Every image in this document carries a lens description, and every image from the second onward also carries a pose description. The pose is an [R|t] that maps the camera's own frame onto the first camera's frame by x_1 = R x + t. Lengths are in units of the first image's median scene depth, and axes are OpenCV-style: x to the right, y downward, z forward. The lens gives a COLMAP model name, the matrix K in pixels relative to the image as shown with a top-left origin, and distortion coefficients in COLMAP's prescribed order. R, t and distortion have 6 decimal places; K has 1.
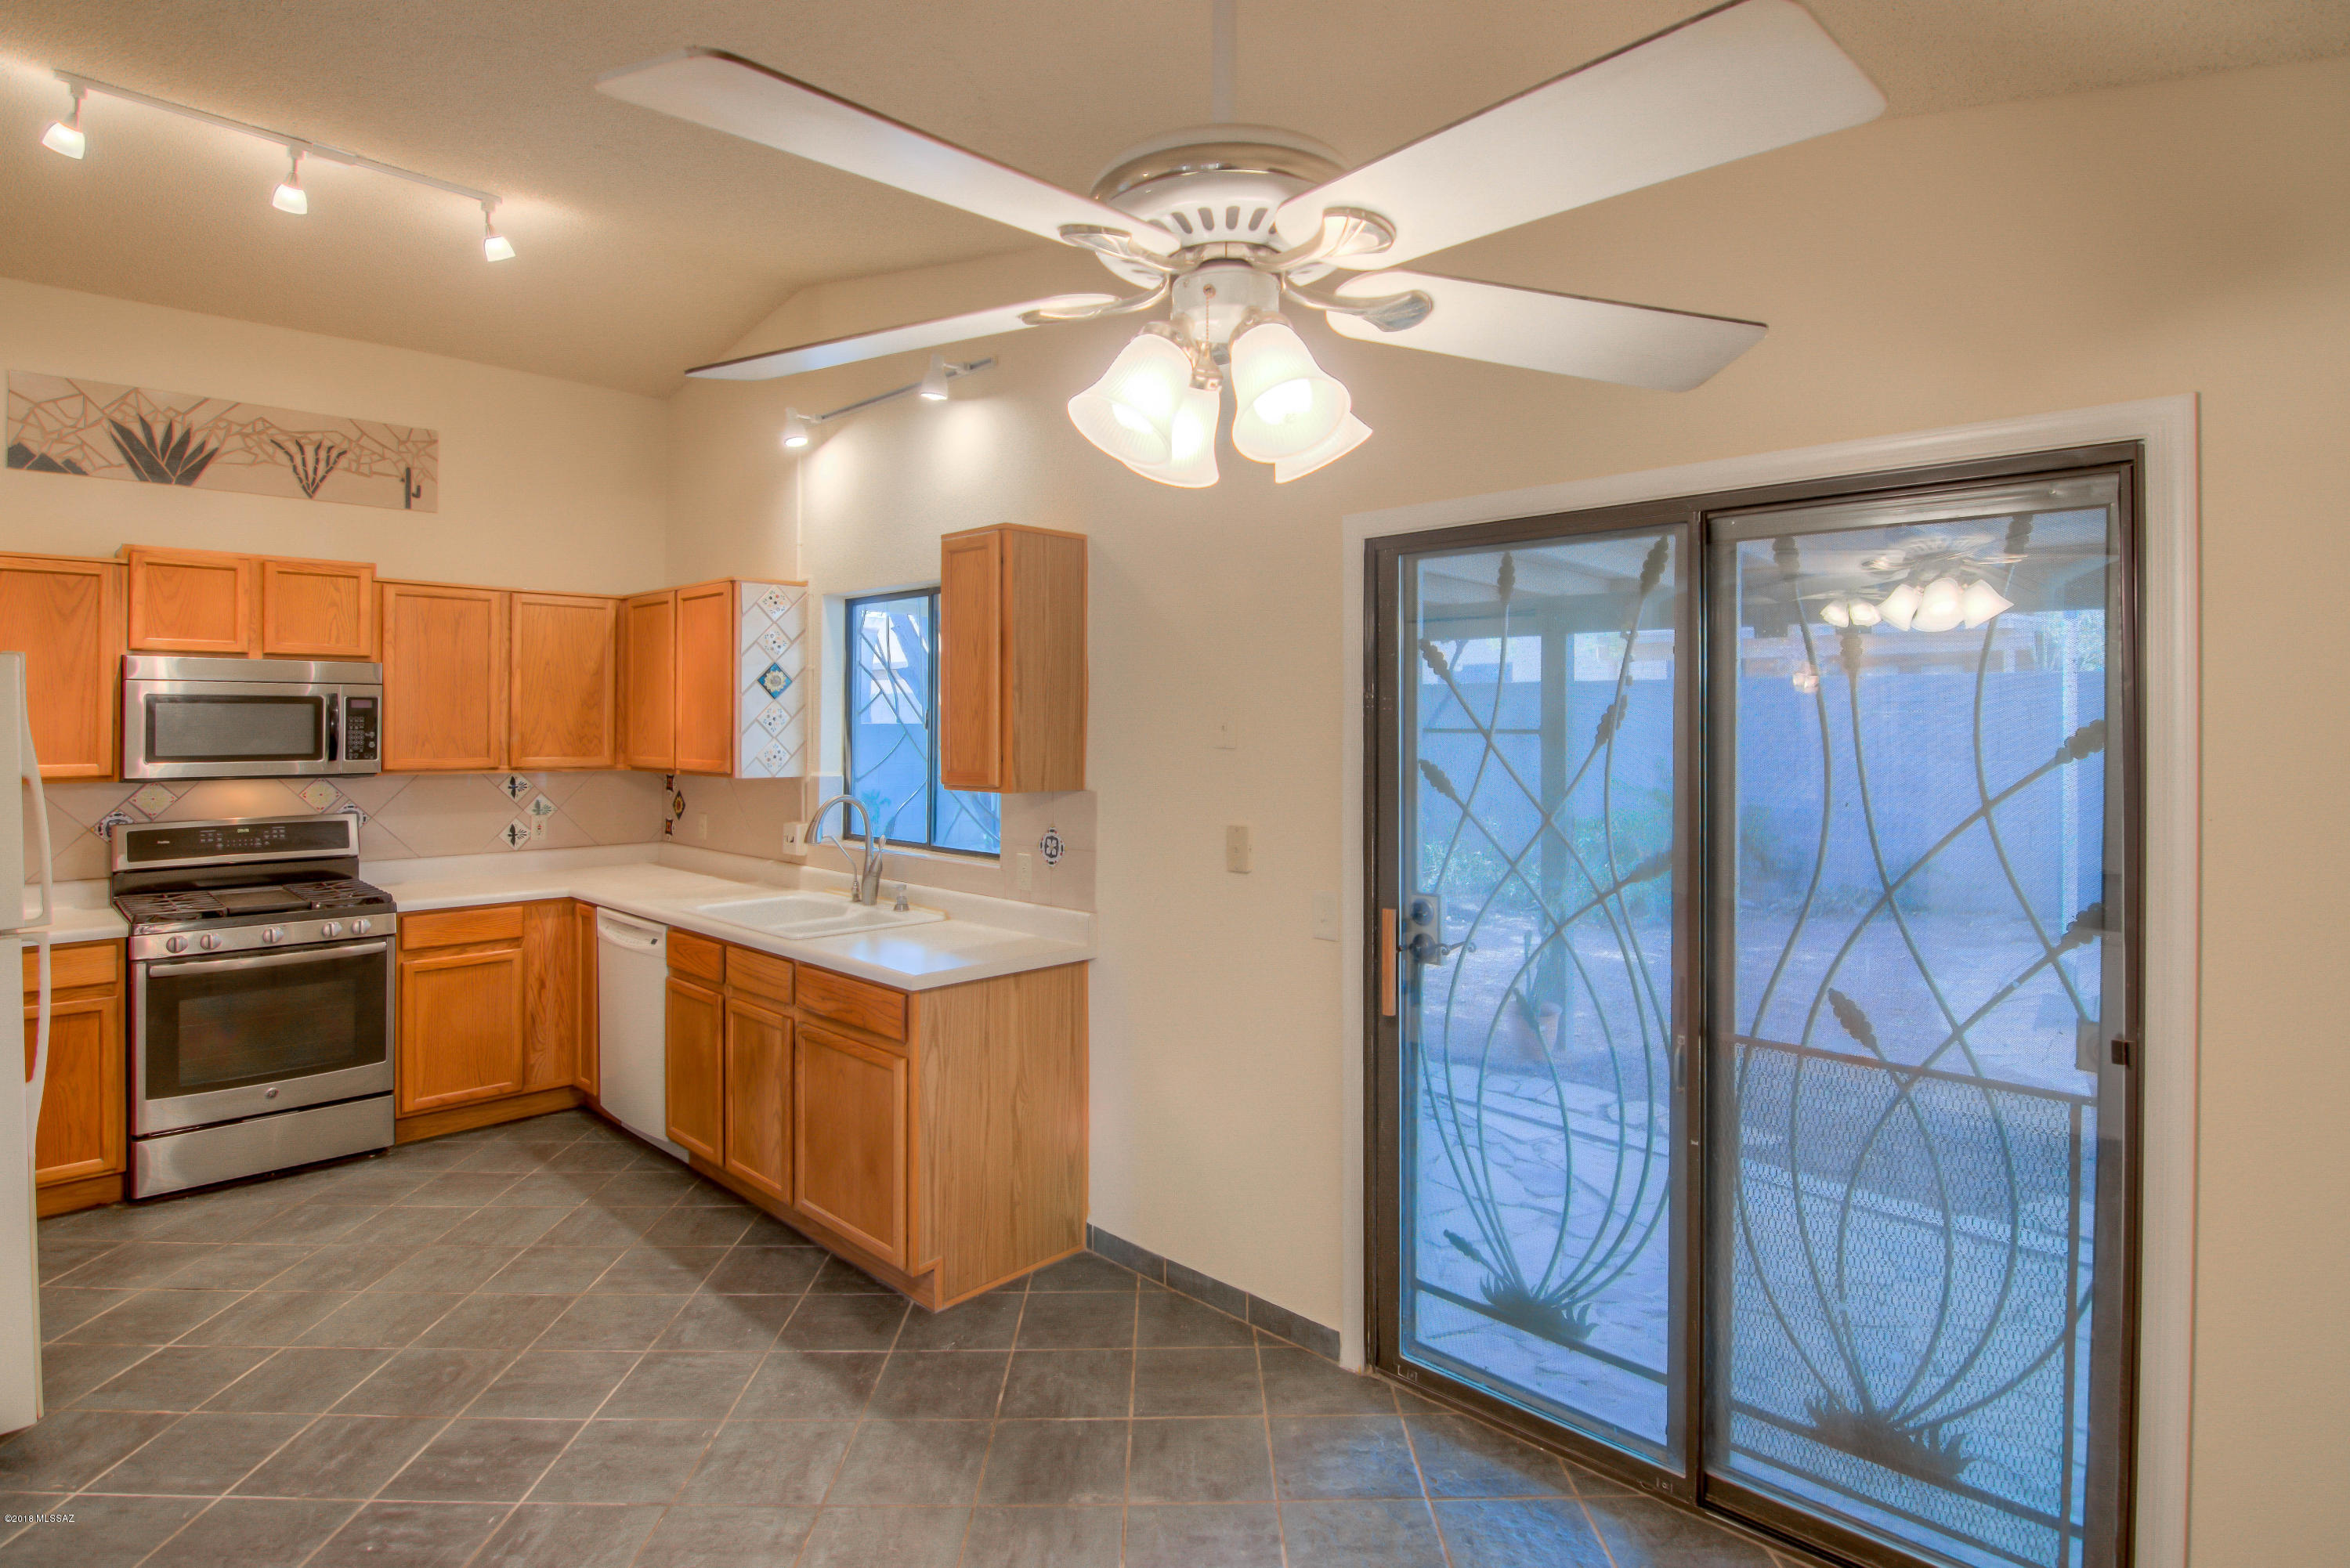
lens RADIAL K [[1214.9, 0, 1235.9], [0, 1214.9, 728.4], [0, 0, 1]] dist [-0.014239, -0.002235]
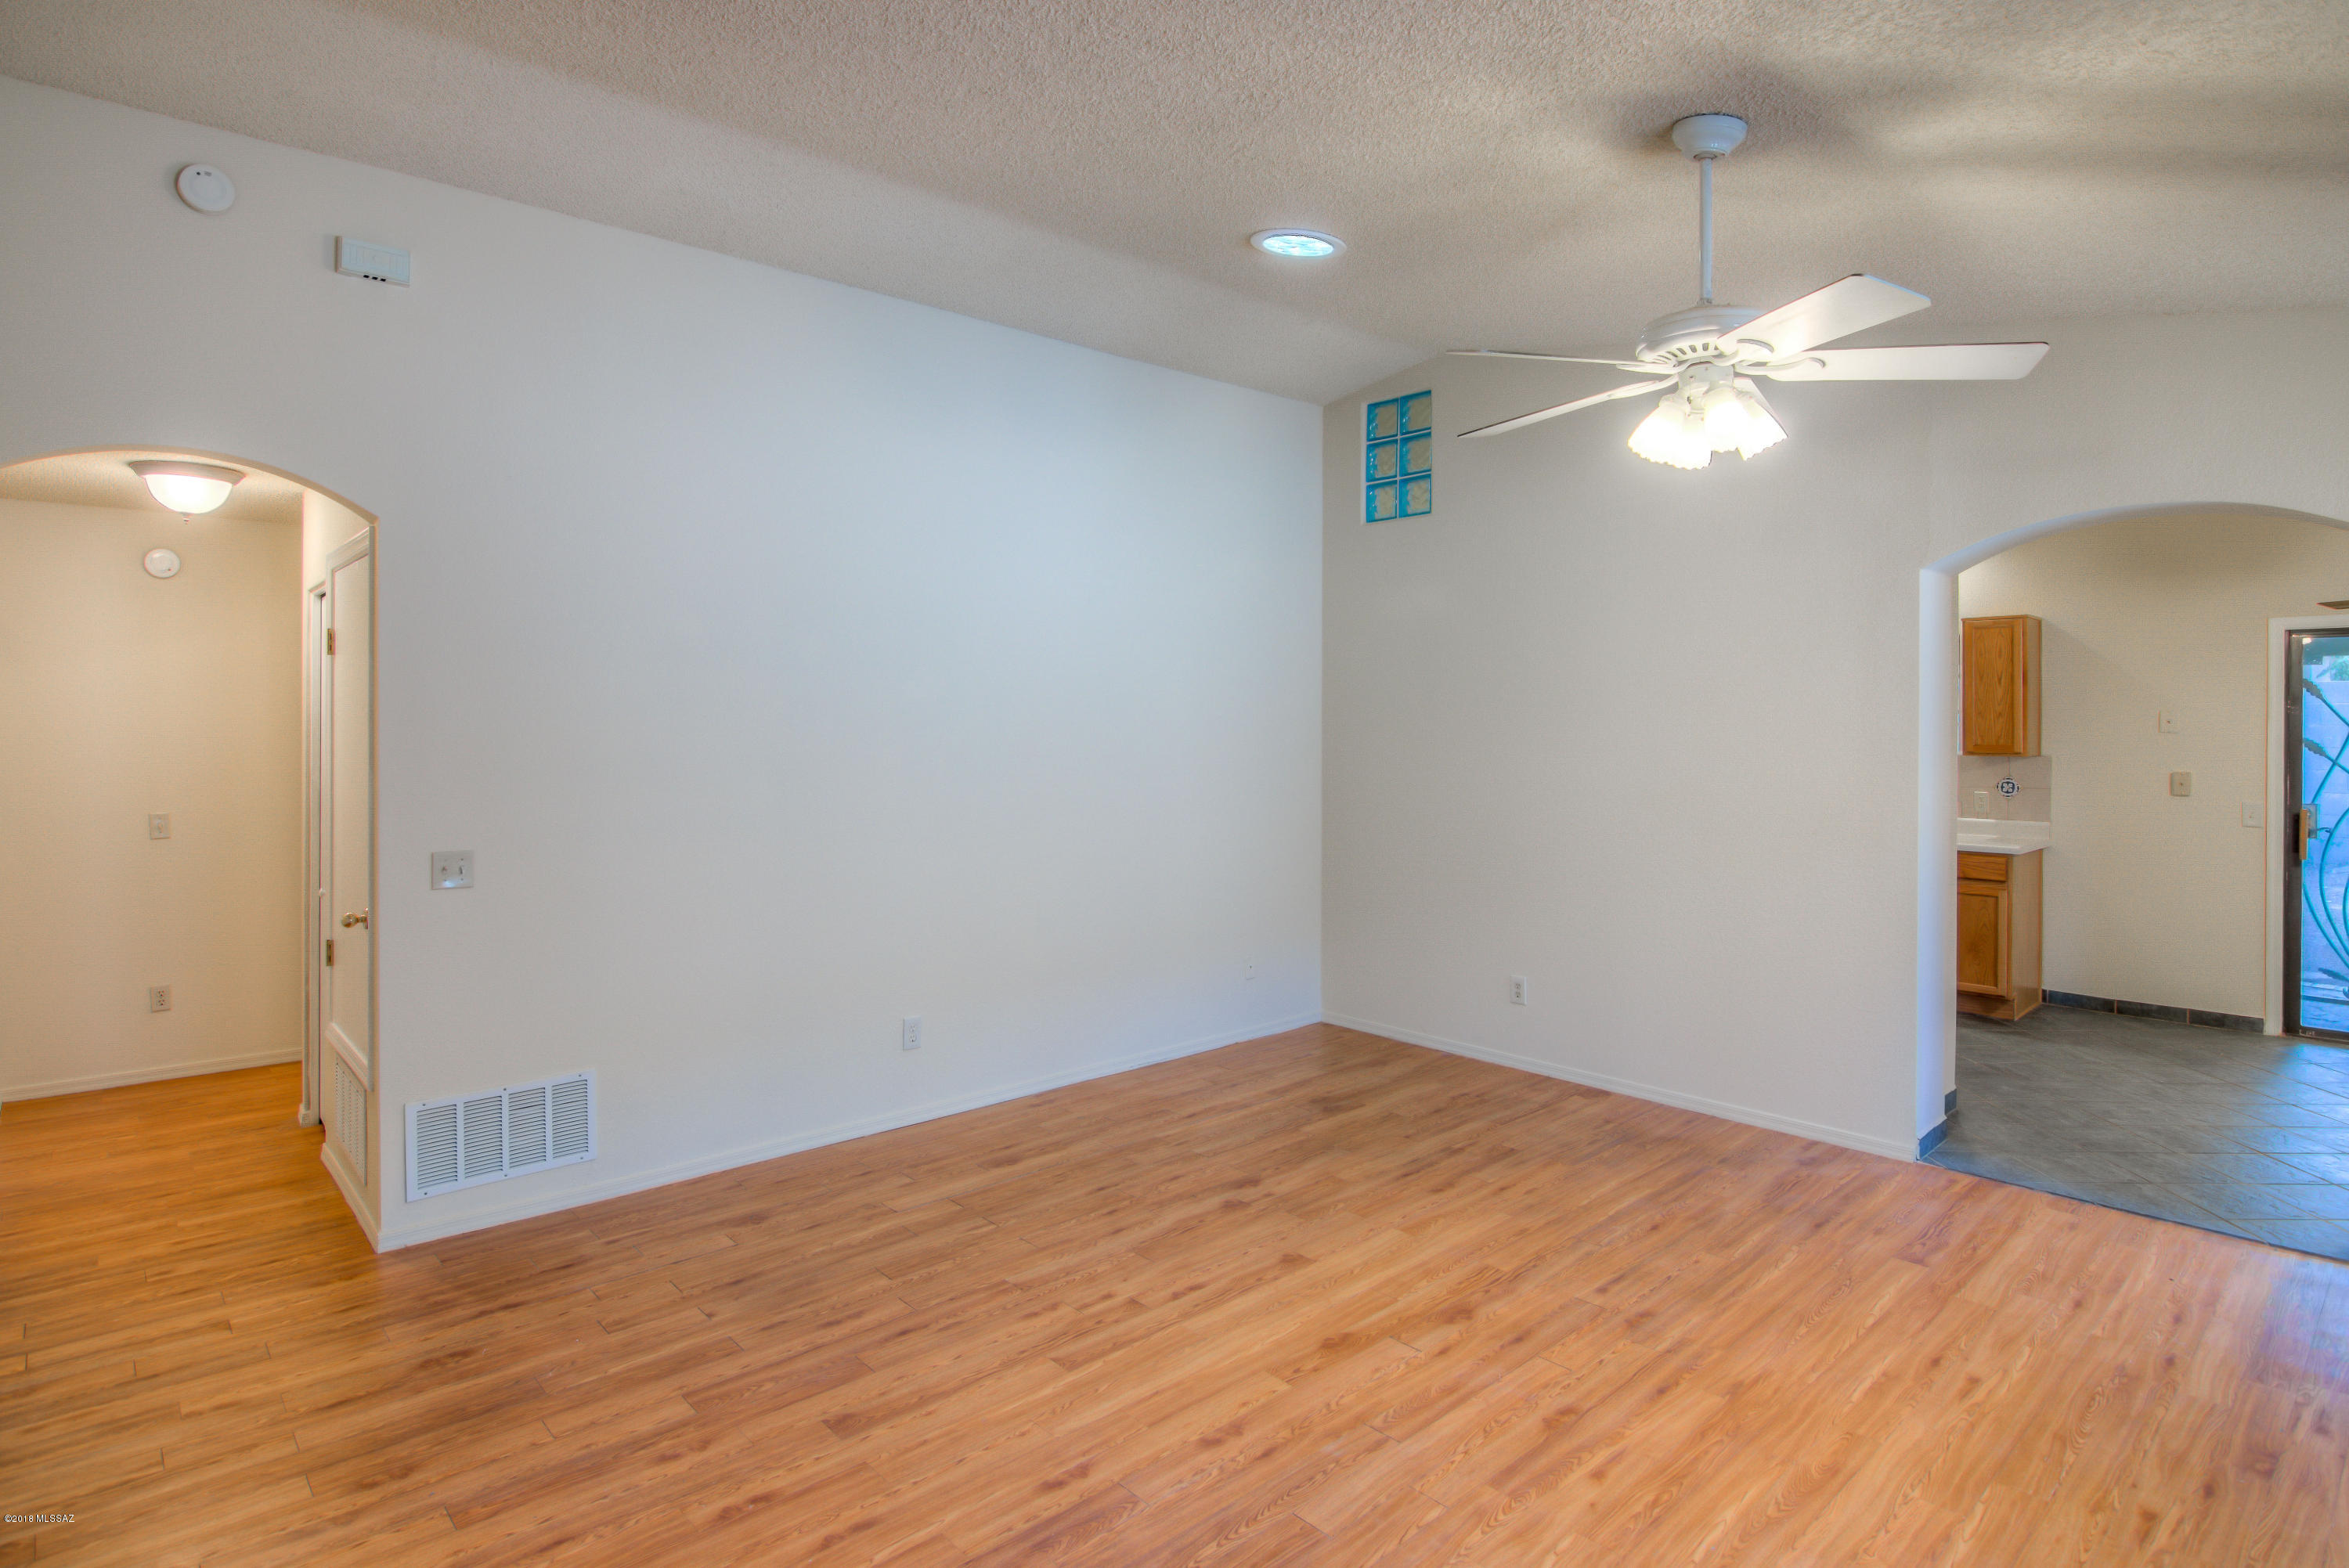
lens RADIAL K [[1239.7, 0, 1151.7], [0, 1239.7, 725.7], [0, 0, 1]] dist [-0.002600, -0.011790]
pose [[0.997505, 0.000570, -0.070600, -1.142194], [-0.000596, 1.000000, -0.000354, 0.004775], [0.070600, 0.000395, 0.997505, -0.831869]]
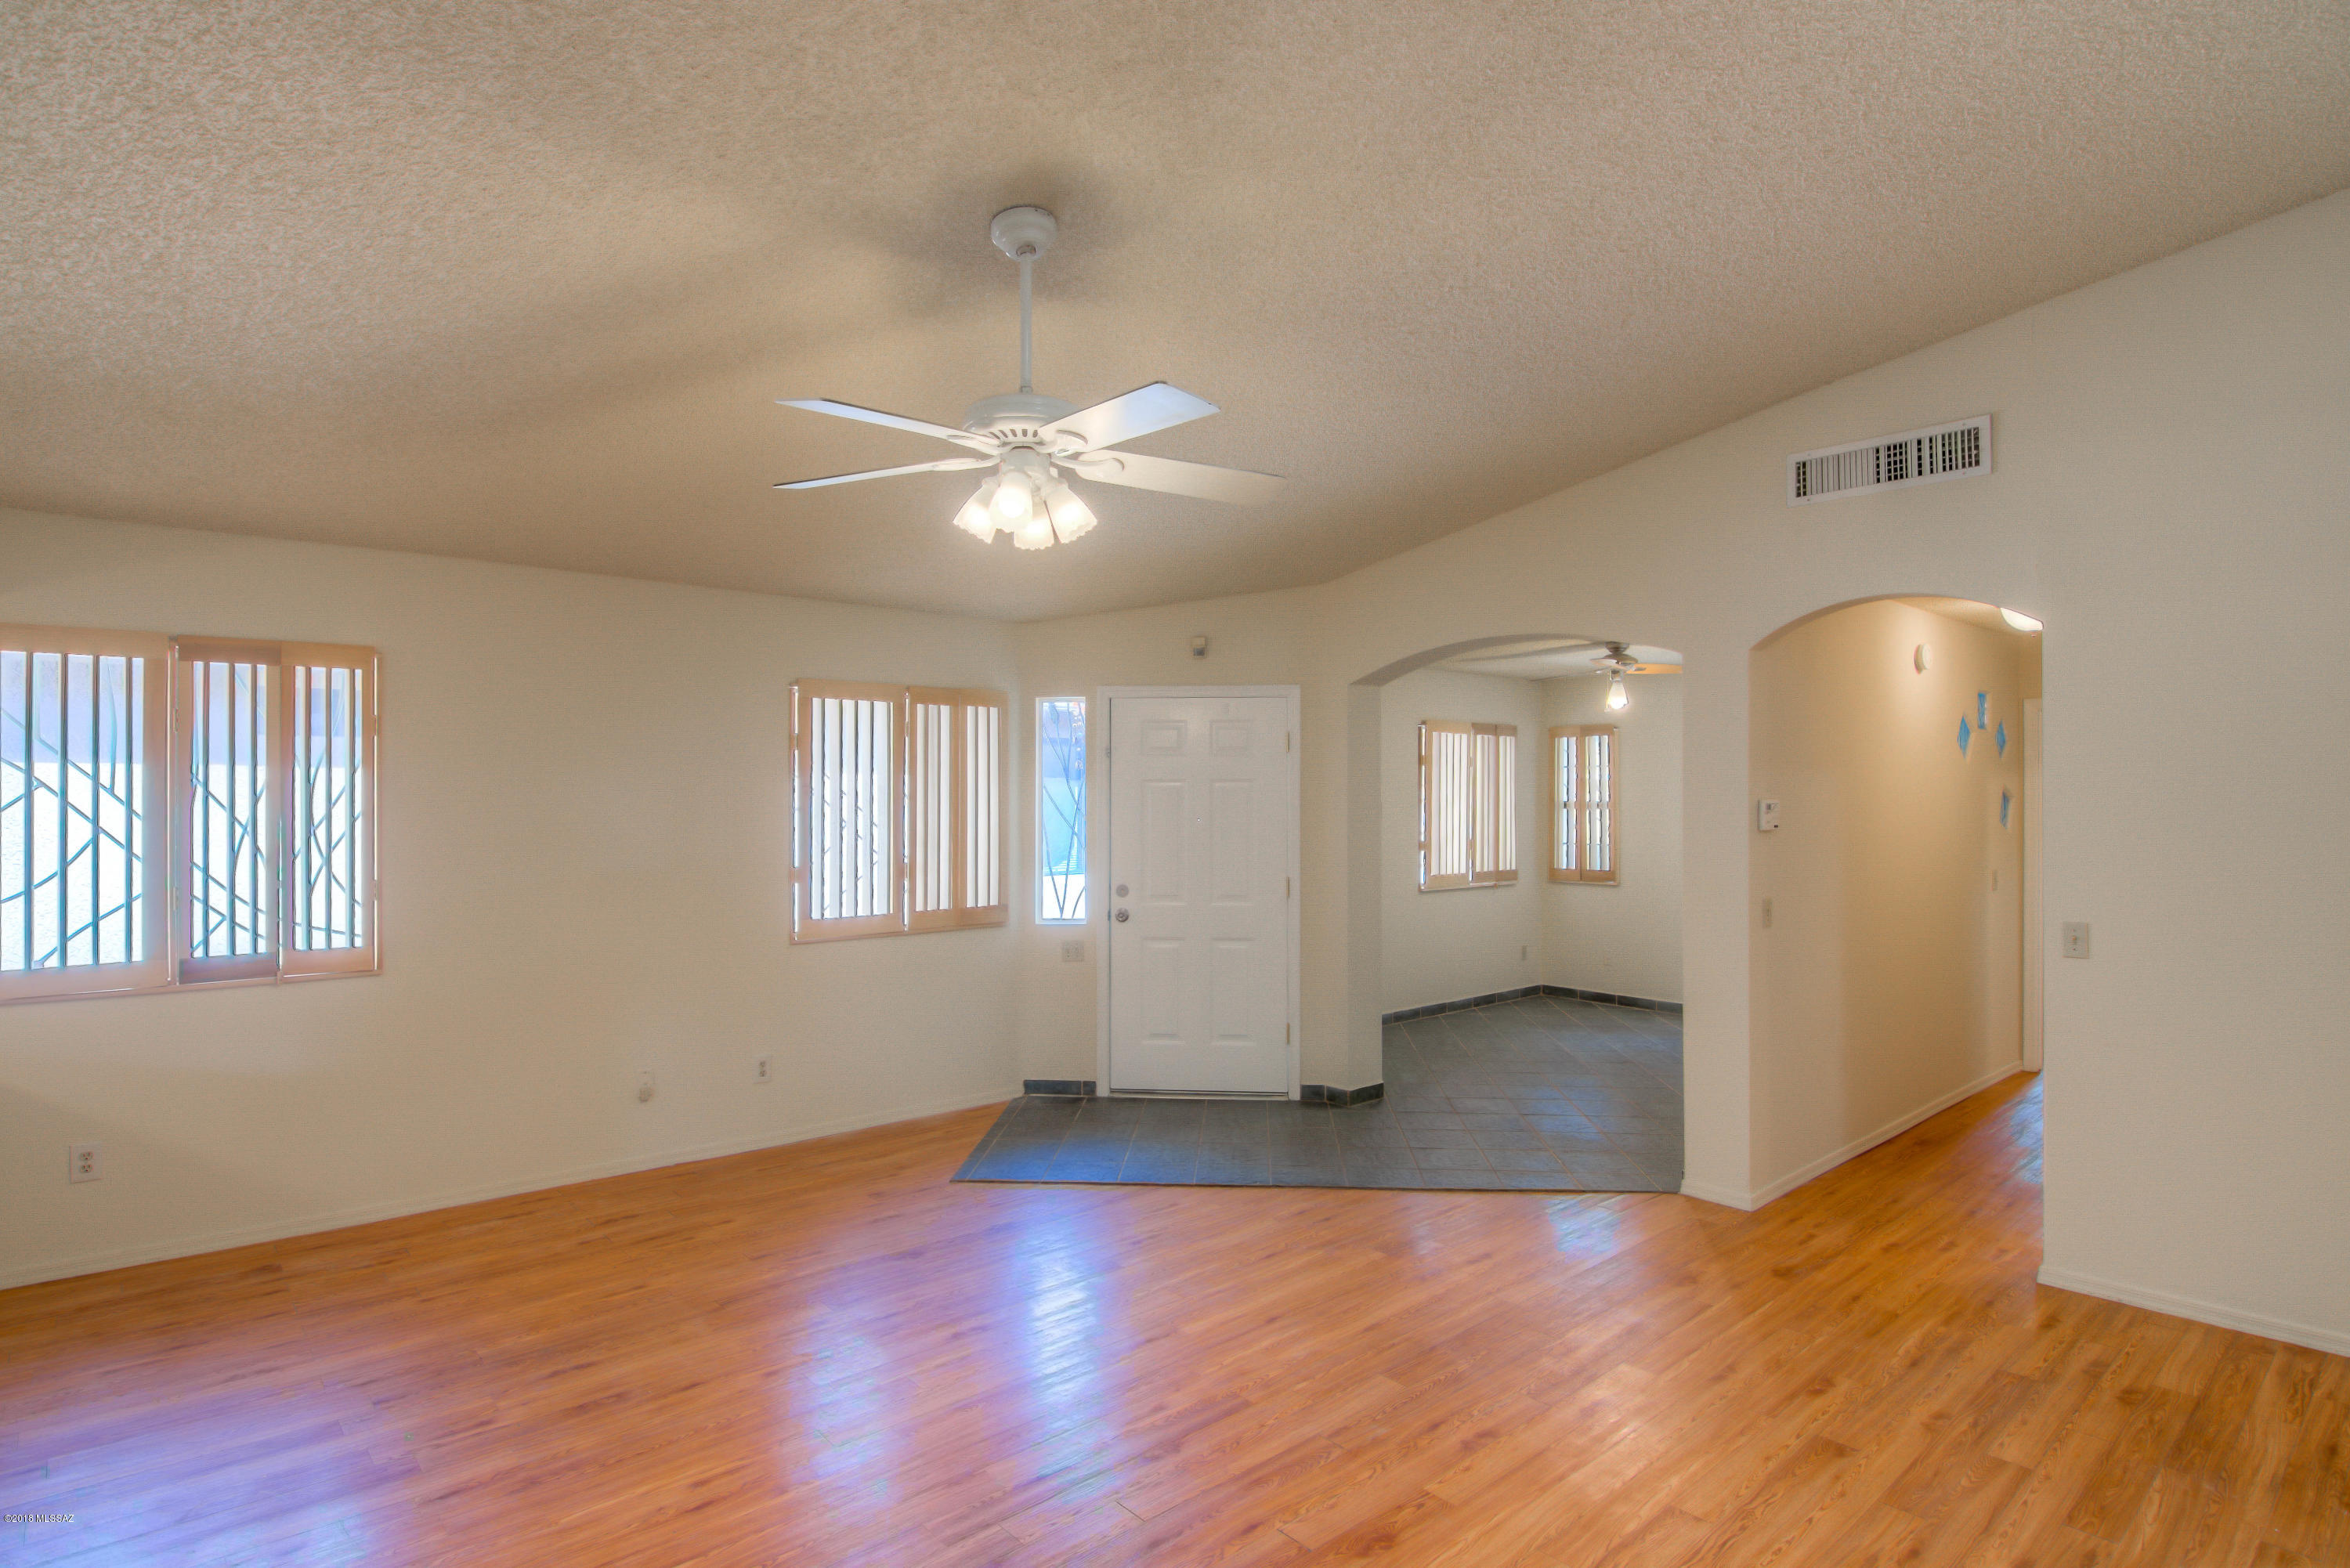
lens RADIAL K [[1213.2, 0, 1143.1], [0, 1213.2, 784.7], [0, 0, 1]] dist [-0.003866, -0.001044]
pose [[-0.994714, -0.004219, 0.102601, -1.029147], [-0.004094, 0.999991, 0.001431, -0.002850], [-0.102606, 0.001004, -0.994722, 0.517635]]
